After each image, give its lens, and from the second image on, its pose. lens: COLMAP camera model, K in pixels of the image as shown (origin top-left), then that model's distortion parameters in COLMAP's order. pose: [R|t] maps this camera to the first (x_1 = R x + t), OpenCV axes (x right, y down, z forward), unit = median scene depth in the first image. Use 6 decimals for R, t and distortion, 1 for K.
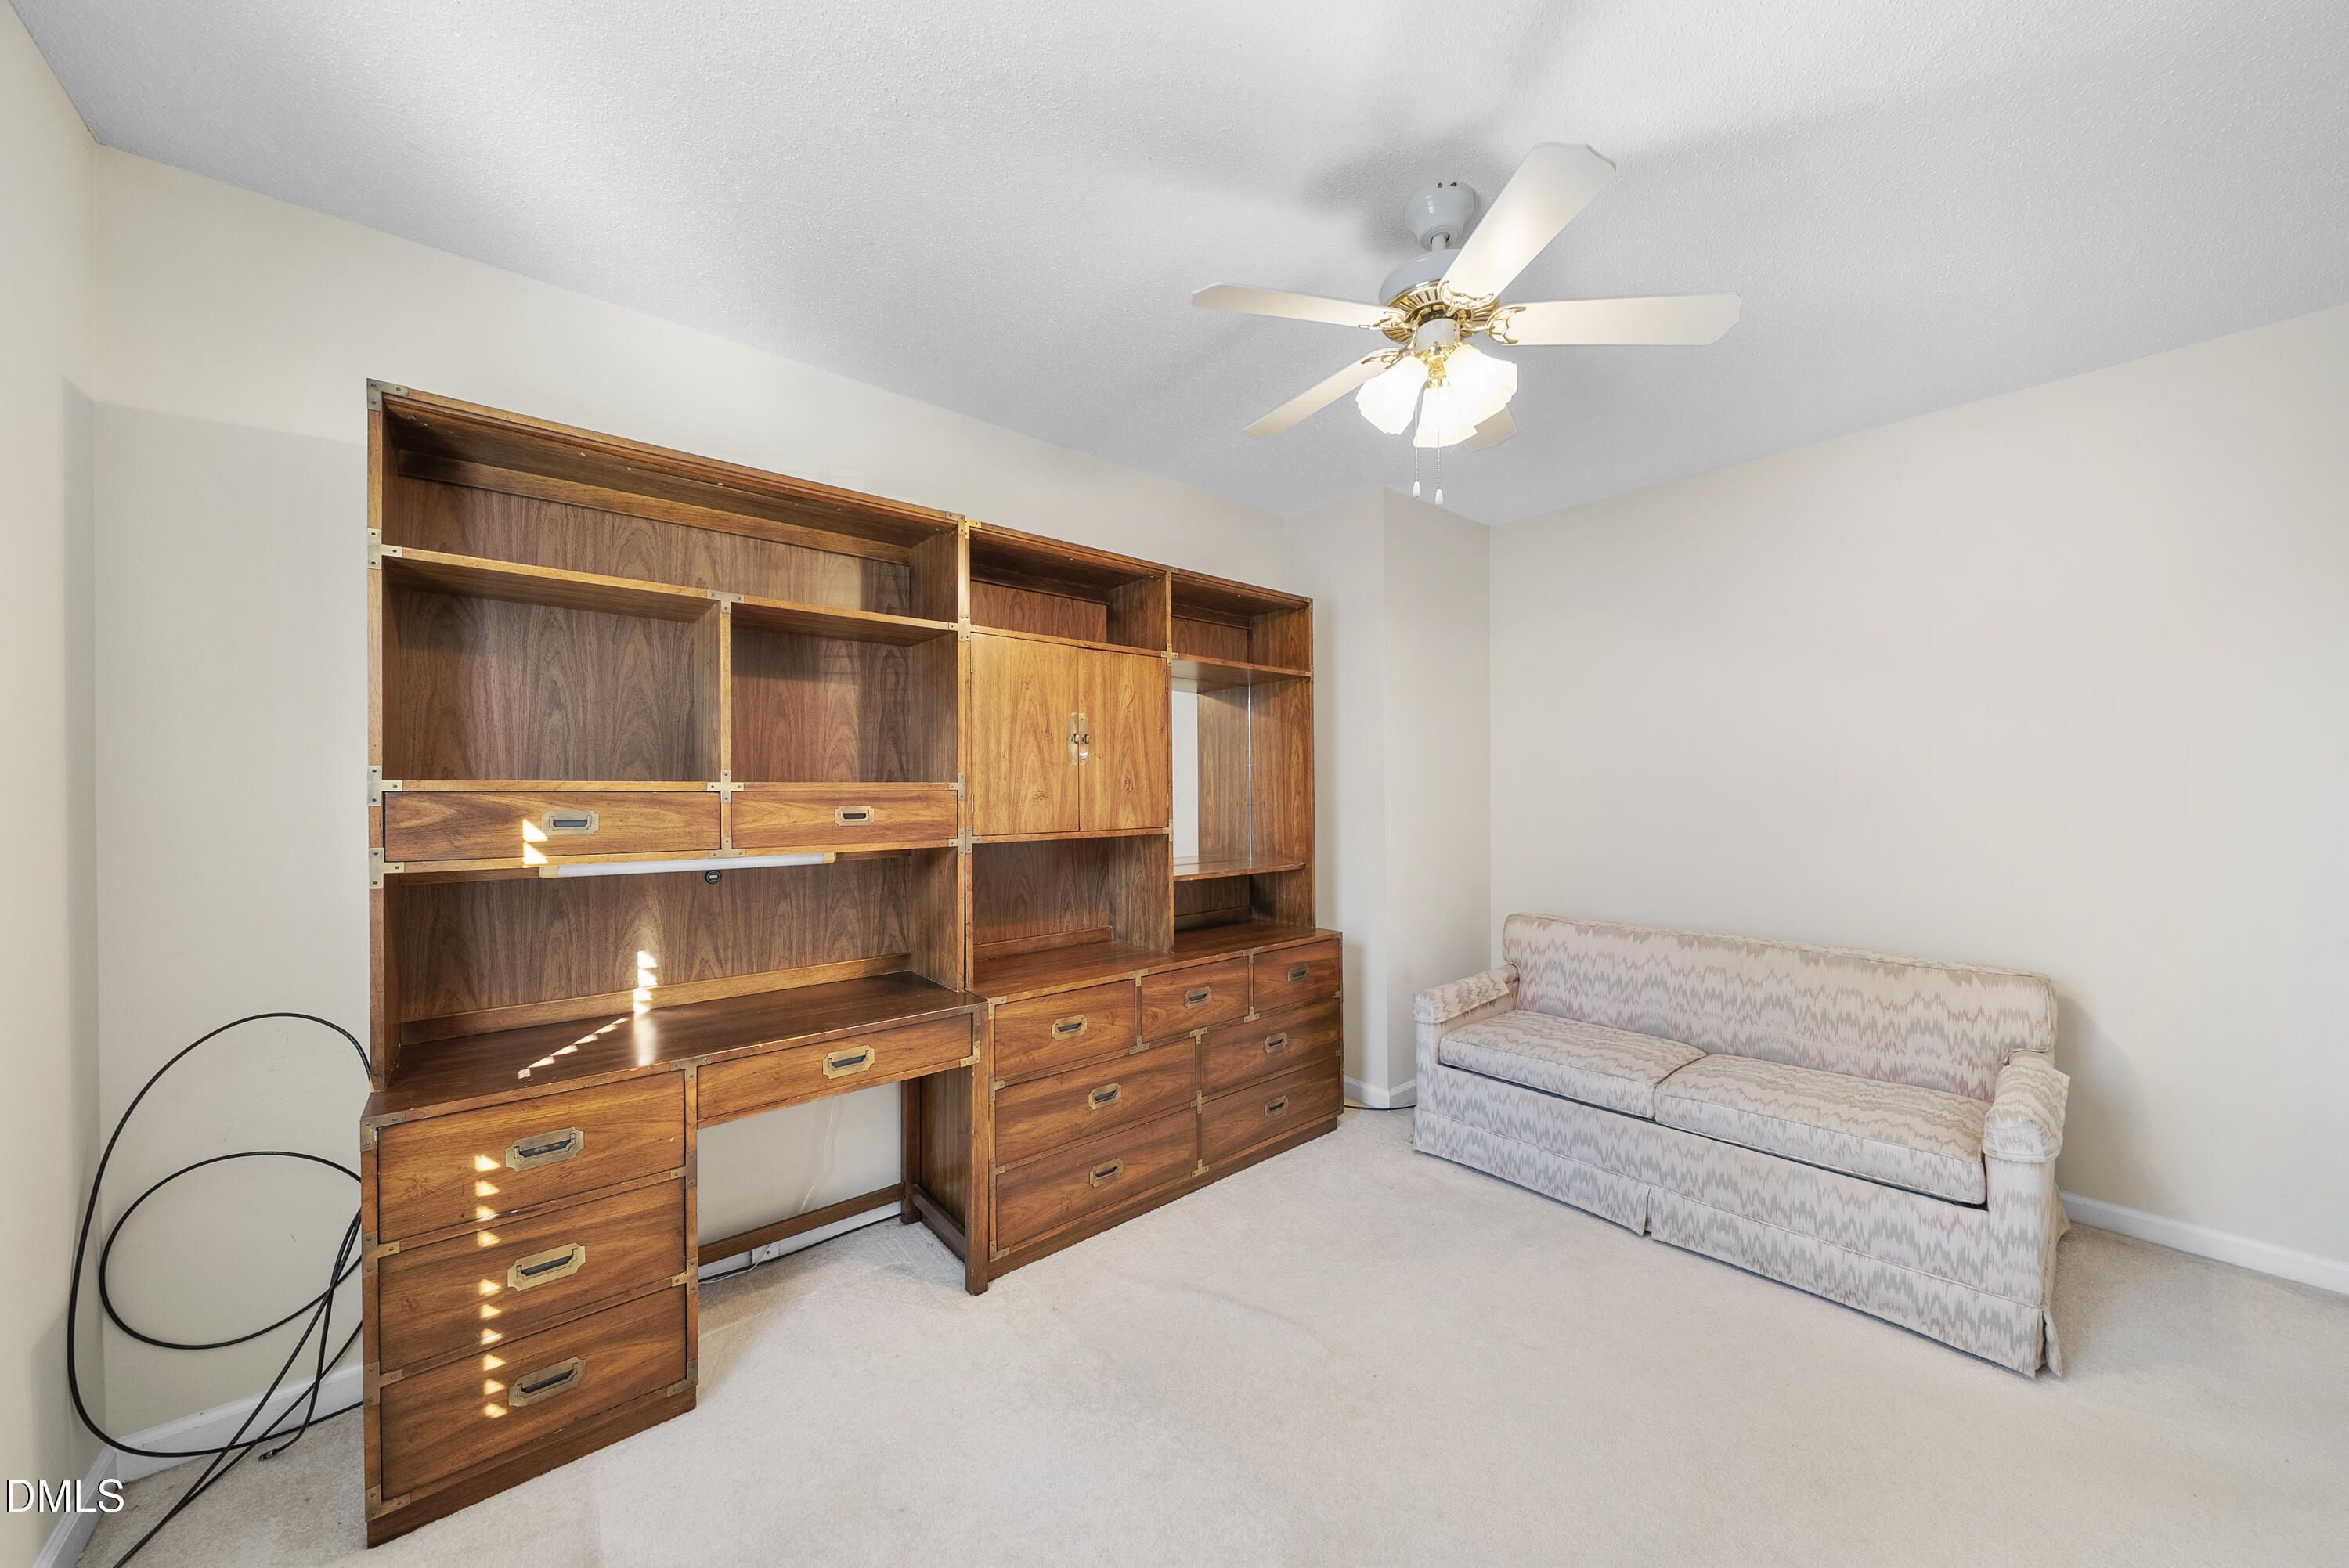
lens RADIAL K [[818.3, 0, 1156.4], [0, 818.3, 787.5], [0, 0, 1]] dist [-0.003100, 0.000791]
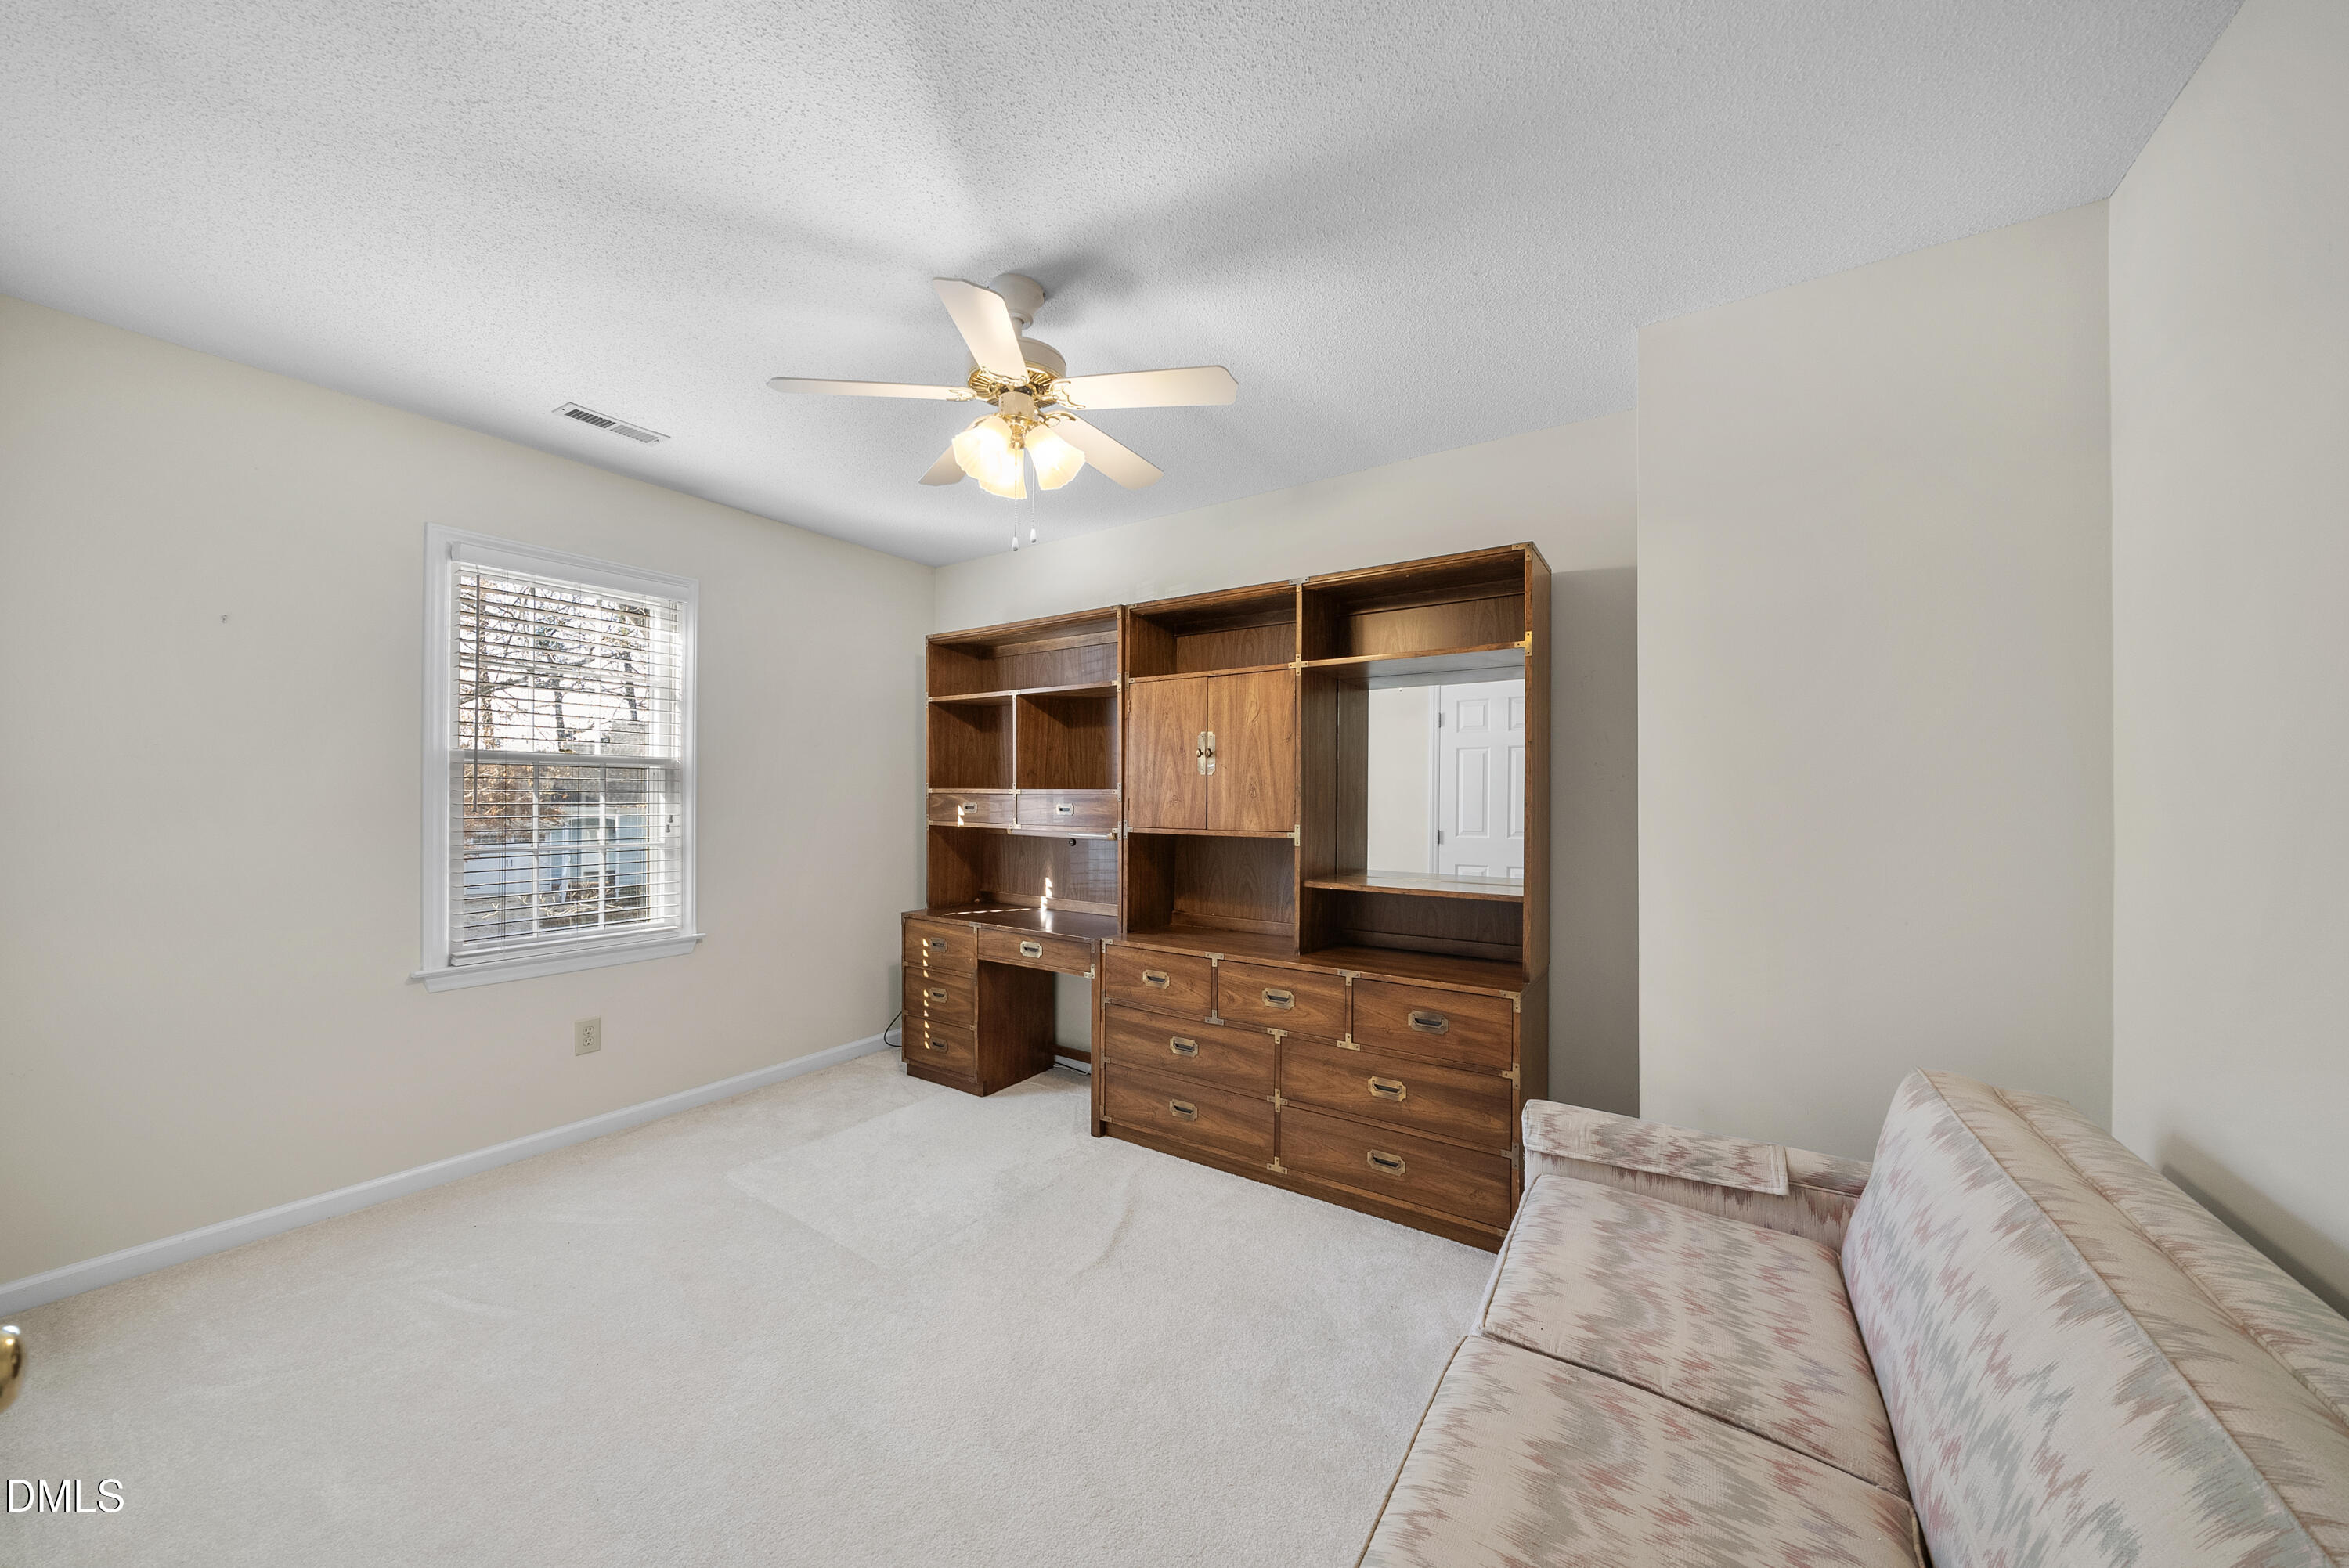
lens RADIAL K [[818.3, 0, 1170.7], [0, 818.3, 786.9], [0, 0, 1]] dist [-0.003100, 0.000791]
pose [[0.269324, -0.002670, -0.963046, 1.076315], [-0.004730, 0.999980, -0.004095, -0.004277], [0.963038, 0.005658, 0.269306, 0.634900]]
